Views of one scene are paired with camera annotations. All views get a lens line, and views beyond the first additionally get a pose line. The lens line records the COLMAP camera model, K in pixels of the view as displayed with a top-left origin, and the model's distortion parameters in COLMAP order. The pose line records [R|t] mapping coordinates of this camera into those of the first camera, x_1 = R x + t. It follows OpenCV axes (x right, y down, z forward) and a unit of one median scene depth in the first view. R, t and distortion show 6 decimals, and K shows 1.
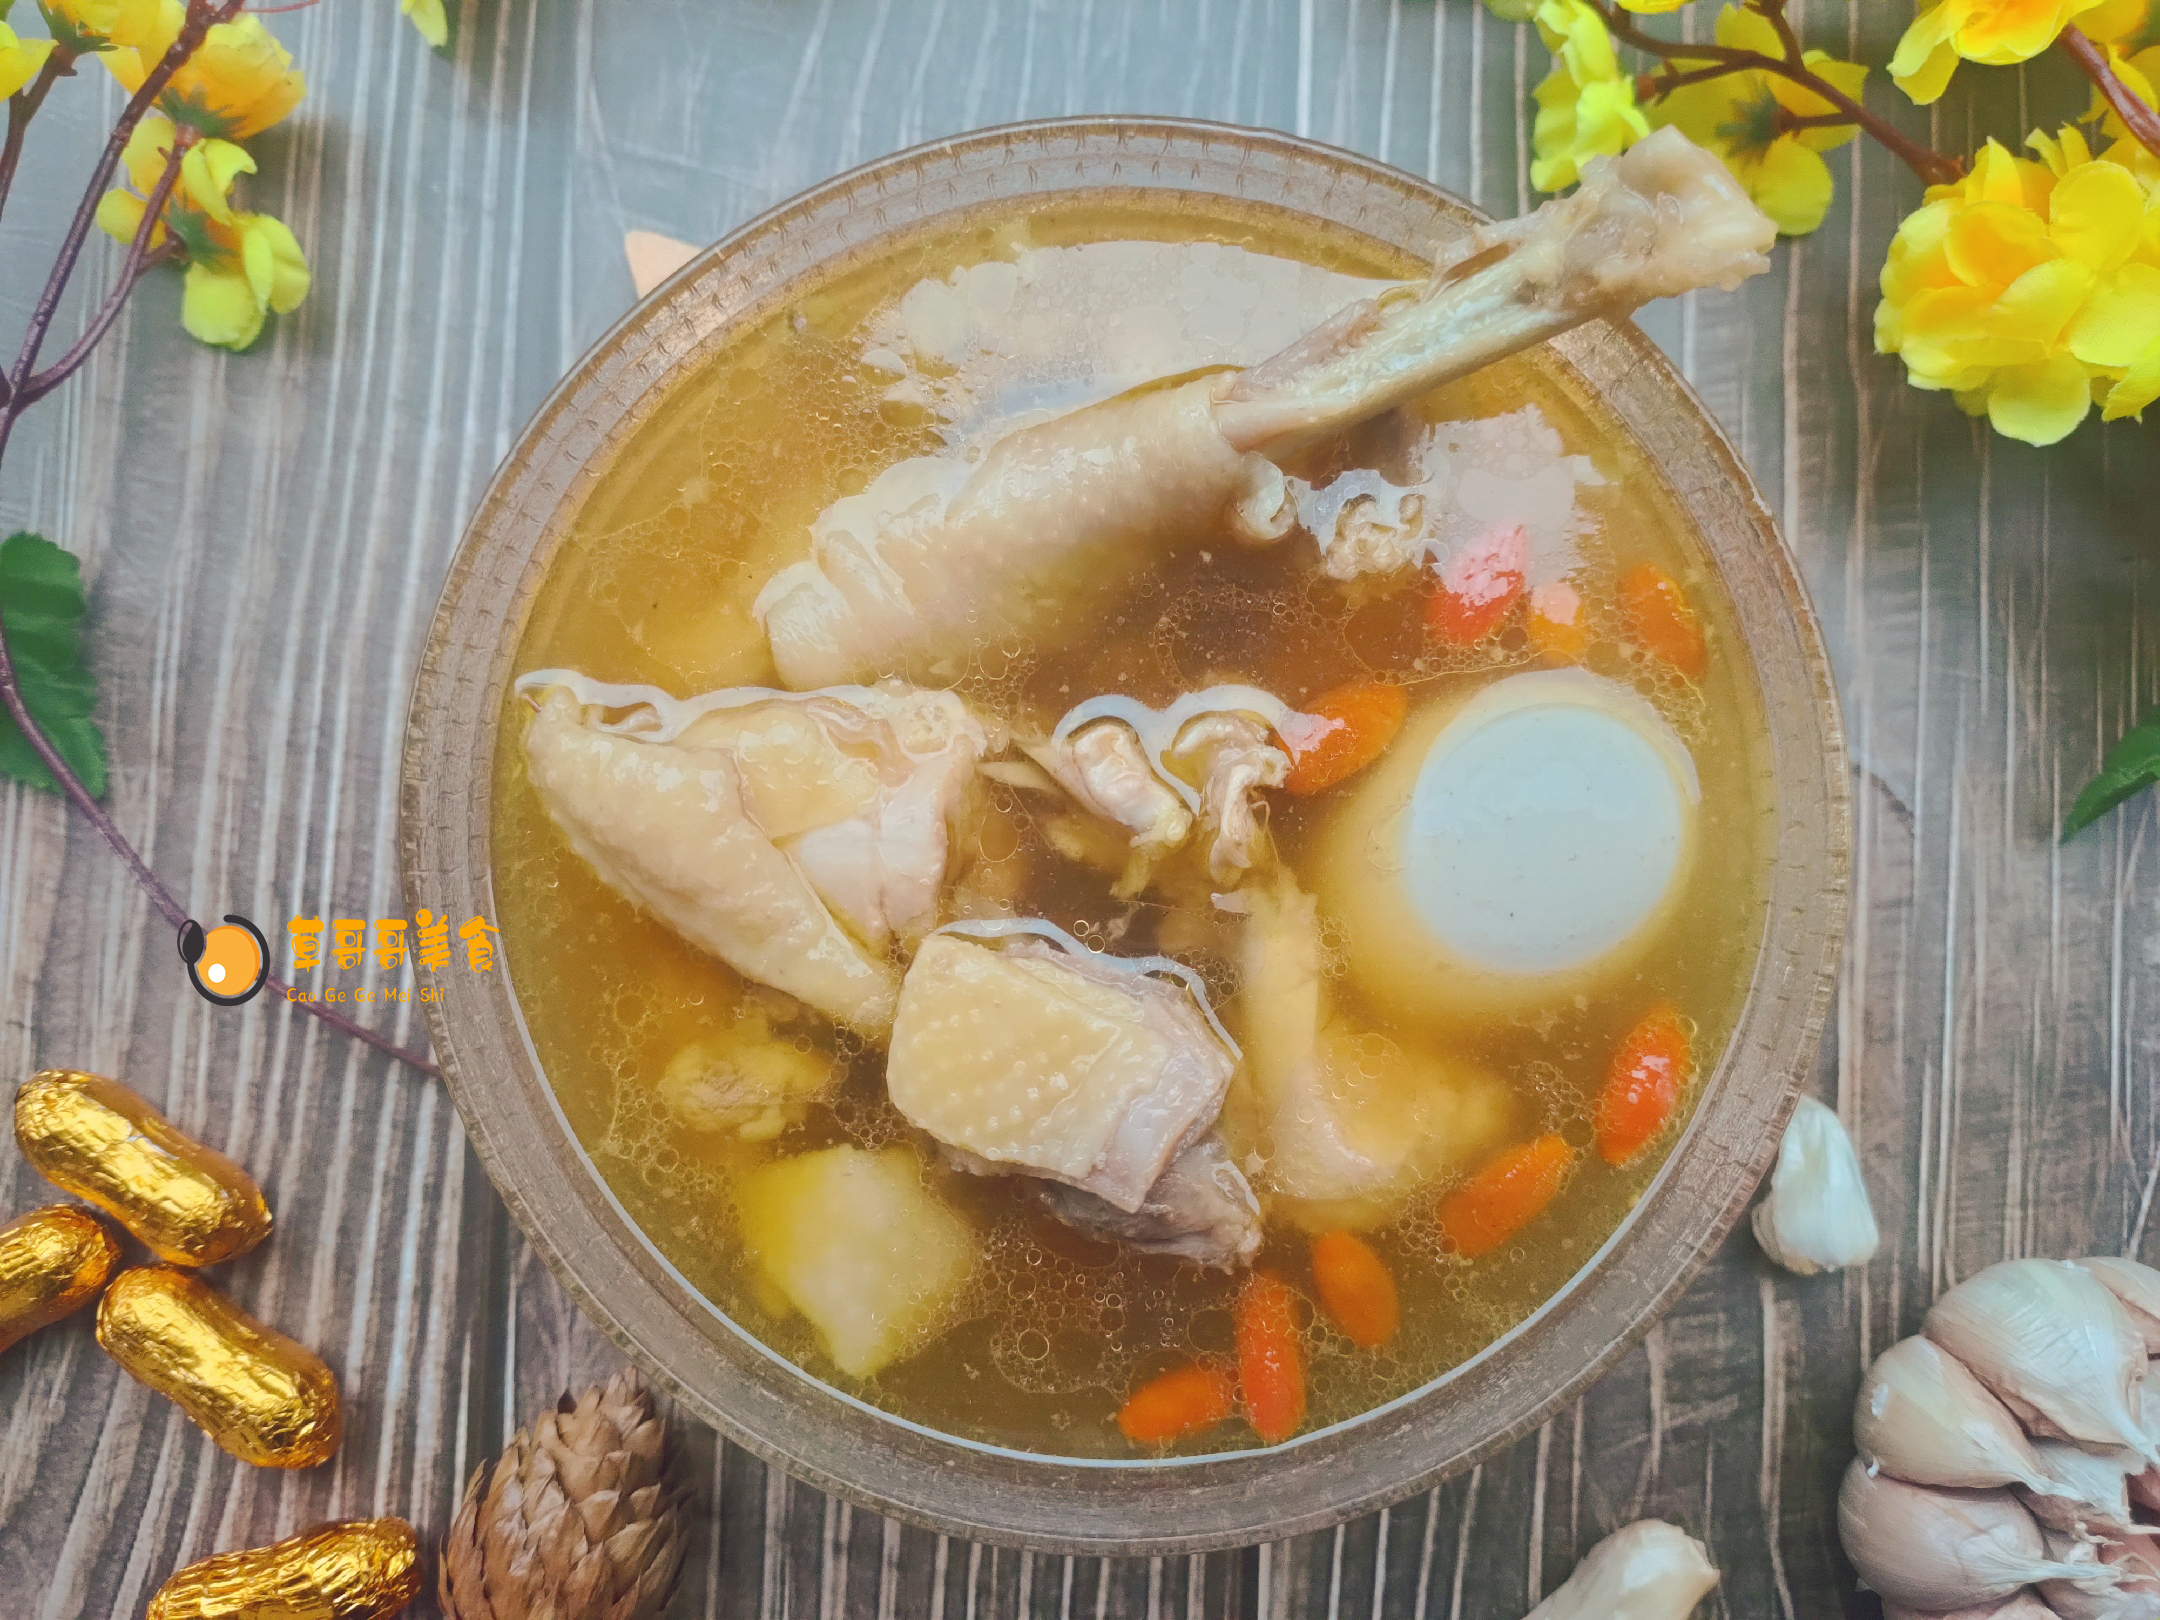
lens RADIAL K [[1730.9, 0, 1080.0], [0, 1730.9, 810.0], [0, 0, 1]] dist [-0.007224, -0.003388]
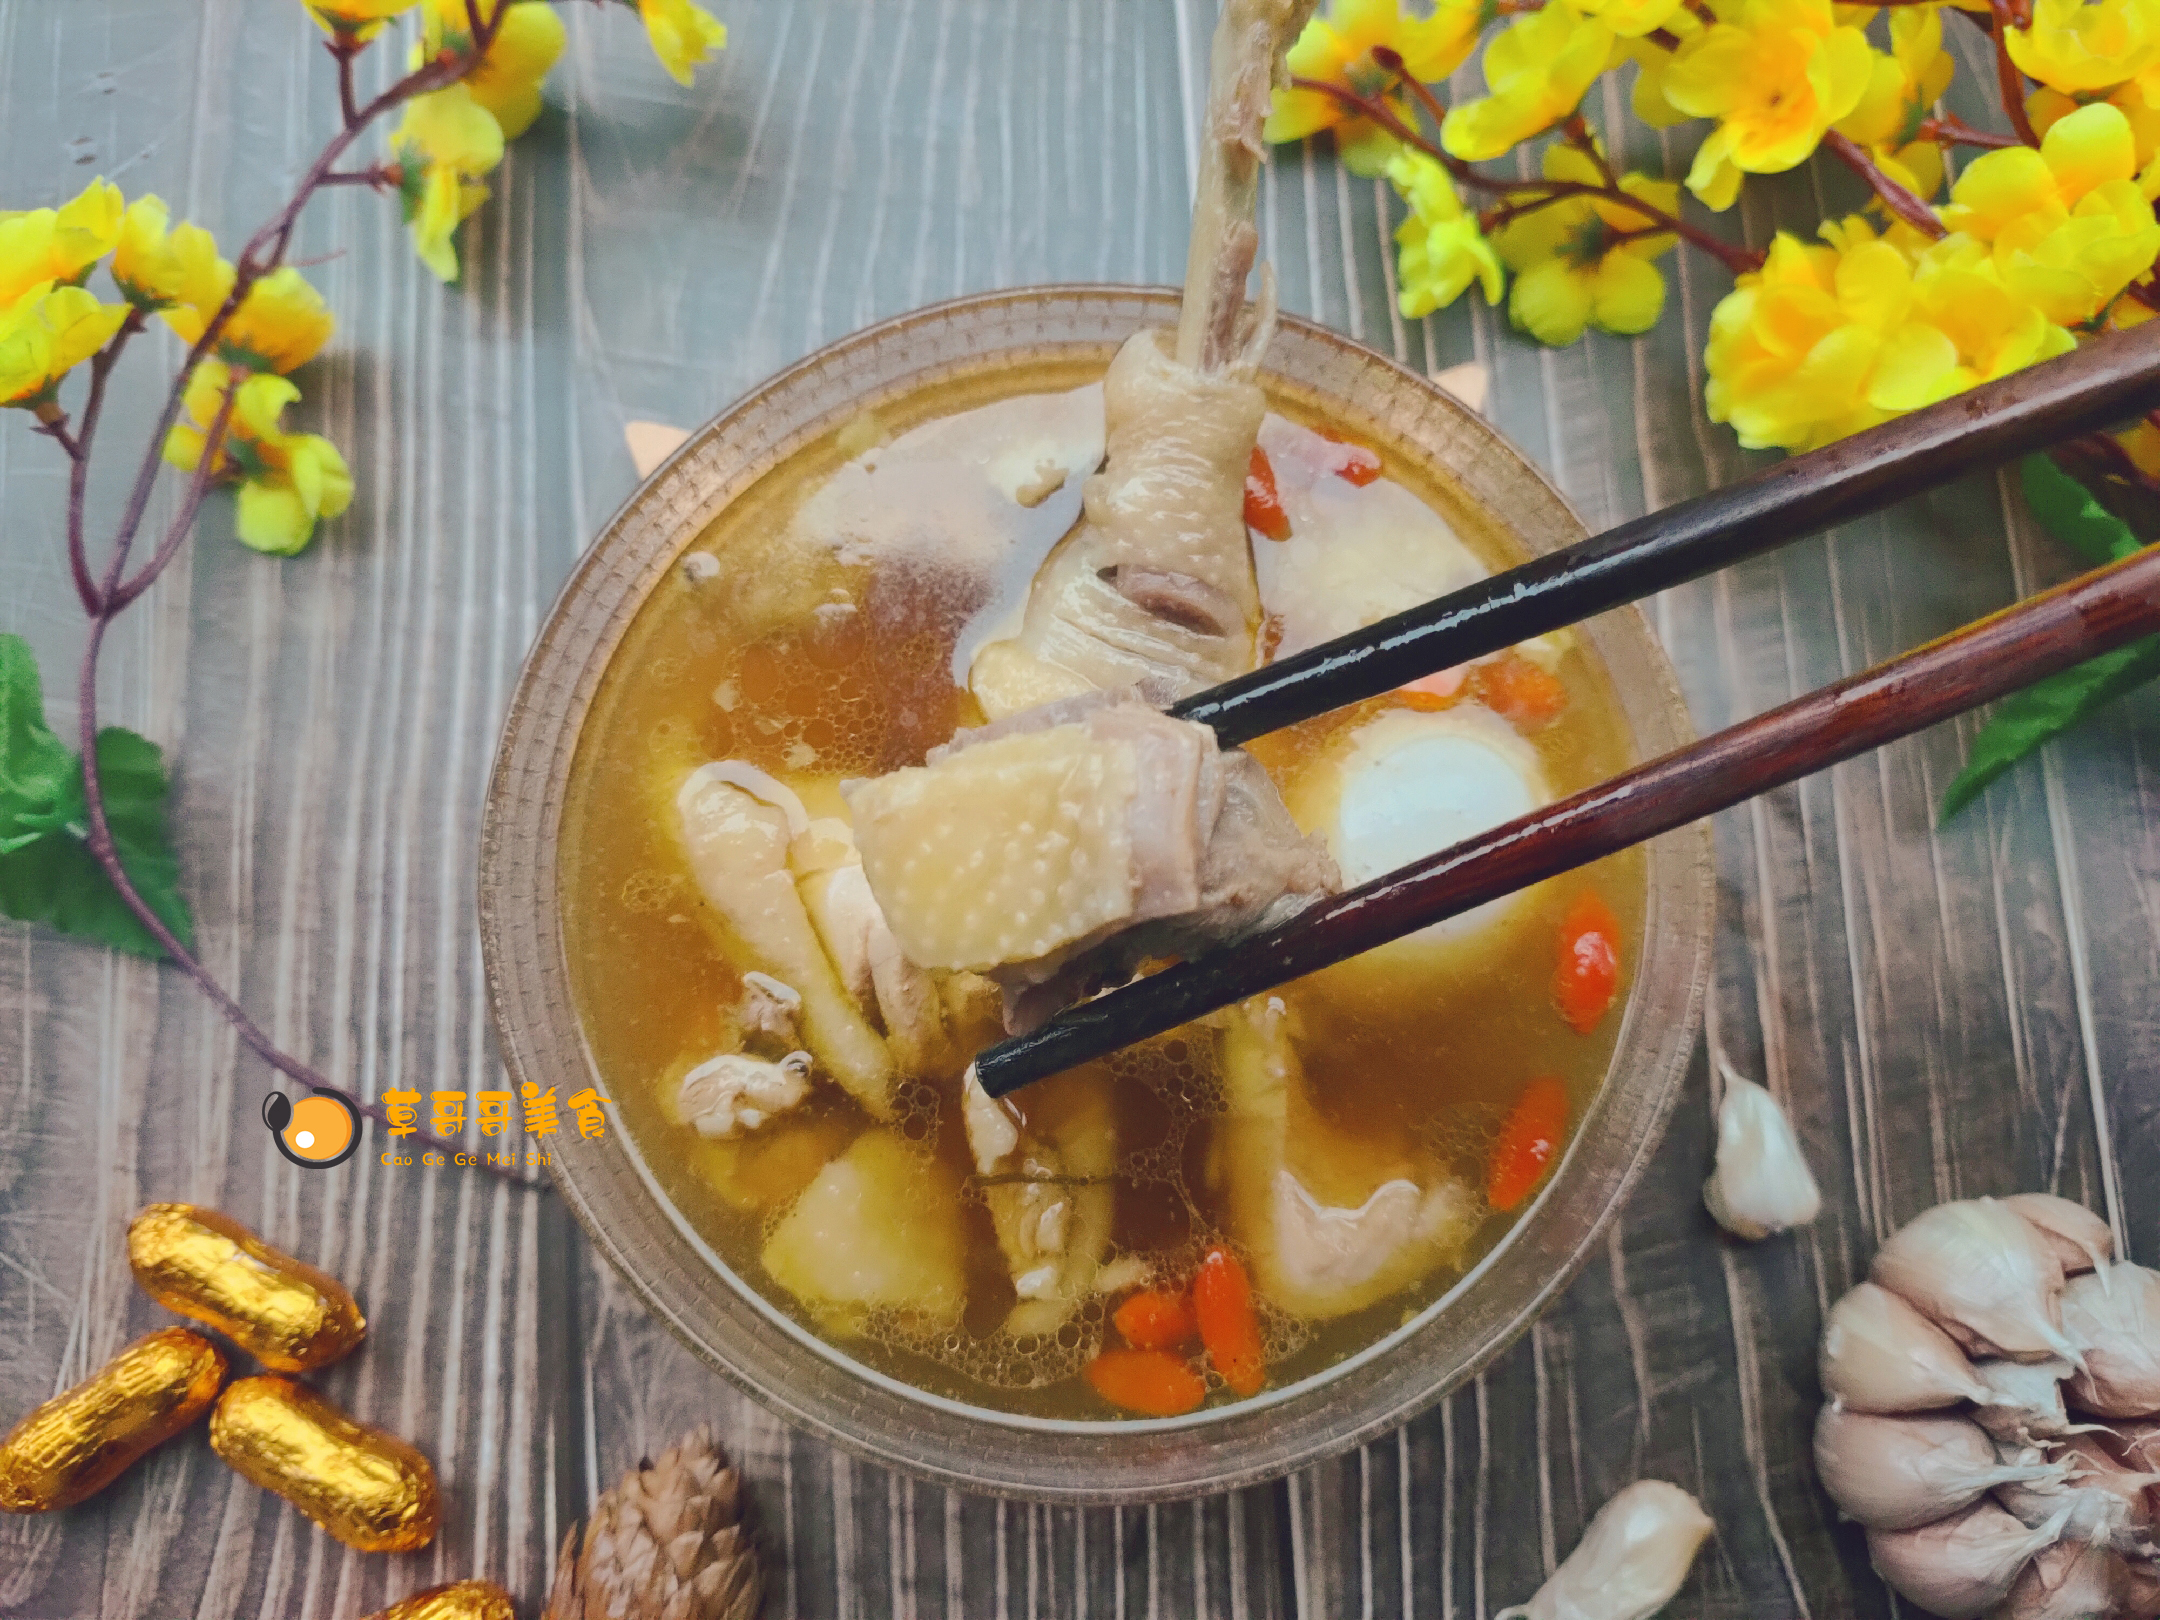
lens RADIAL K [[1724.3, 0, 1086.4], [0, 1724.3, 800.9], [0, 0, 1]] dist [0.043085, -0.059620]
pose [[0.995464, -0.094570, 0.010435, 0.007788], [0.095136, 0.990801, -0.096244, 0.056768], [-0.001237, 0.096800, 0.995303, -0.128457]]
